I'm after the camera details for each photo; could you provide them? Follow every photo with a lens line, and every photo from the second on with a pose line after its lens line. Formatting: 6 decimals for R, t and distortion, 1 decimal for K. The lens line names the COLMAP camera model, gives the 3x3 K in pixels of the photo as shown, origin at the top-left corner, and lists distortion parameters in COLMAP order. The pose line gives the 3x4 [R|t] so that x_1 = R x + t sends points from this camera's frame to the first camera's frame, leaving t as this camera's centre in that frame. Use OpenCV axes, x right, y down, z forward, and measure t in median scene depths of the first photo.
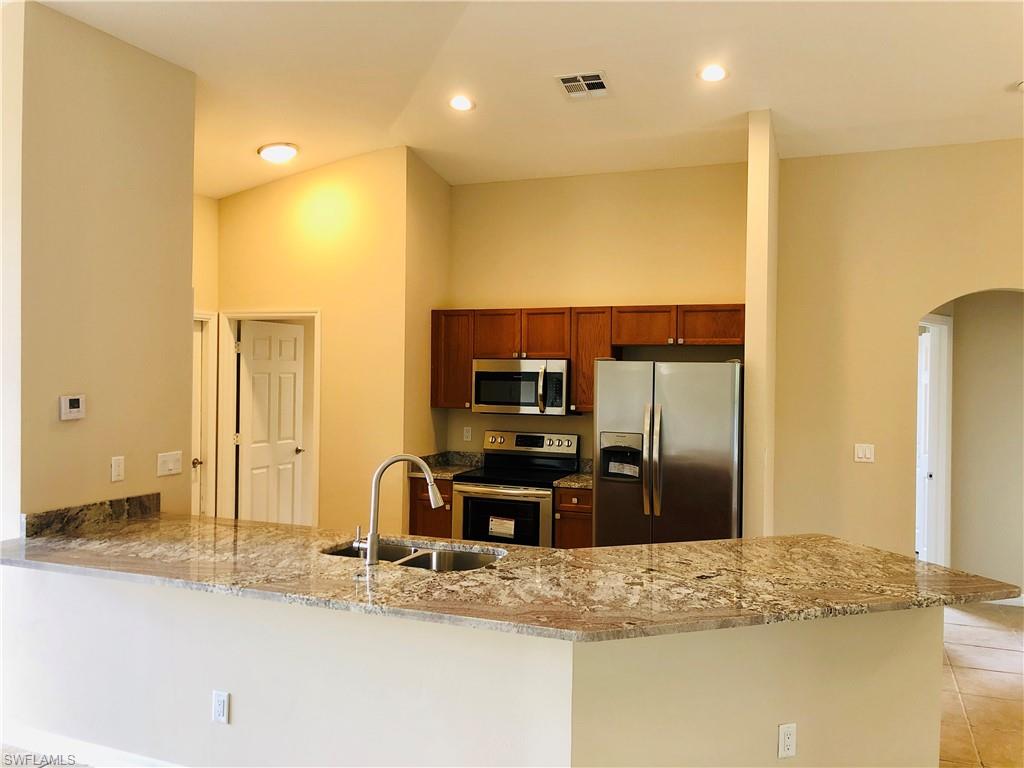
lens RADIAL K [[841.4, 0, 514.3], [0, 841.4, 379.6], [0, 0, 1]] dist [0.044875, -0.034324]
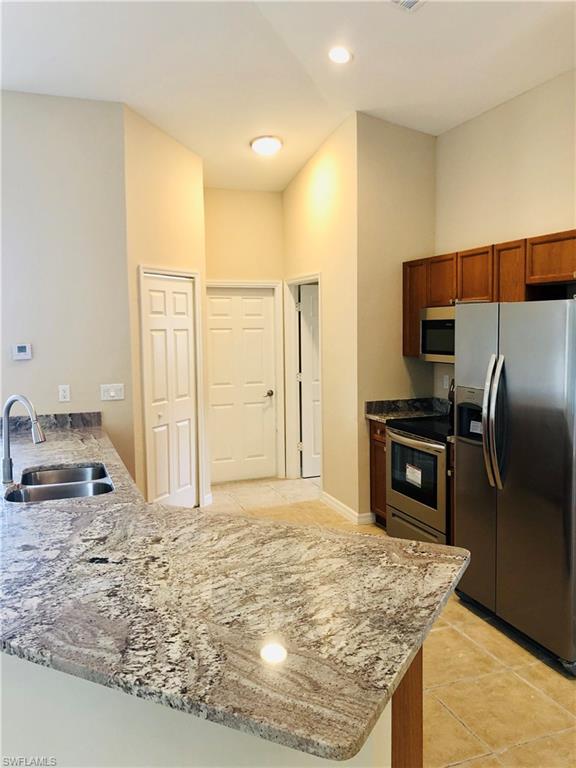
lens RADIAL K [[631.0, 0, 288.2], [0, 631.0, 387.3], [0, 0, 1]] dist [0.044875, -0.034324]
pose [[0.671489, 0.051491, -0.739223, 0.439589], [0.013938, 0.996529, 0.082075, 0.006304], [0.740883, -0.065416, 0.668441, 0.393815]]
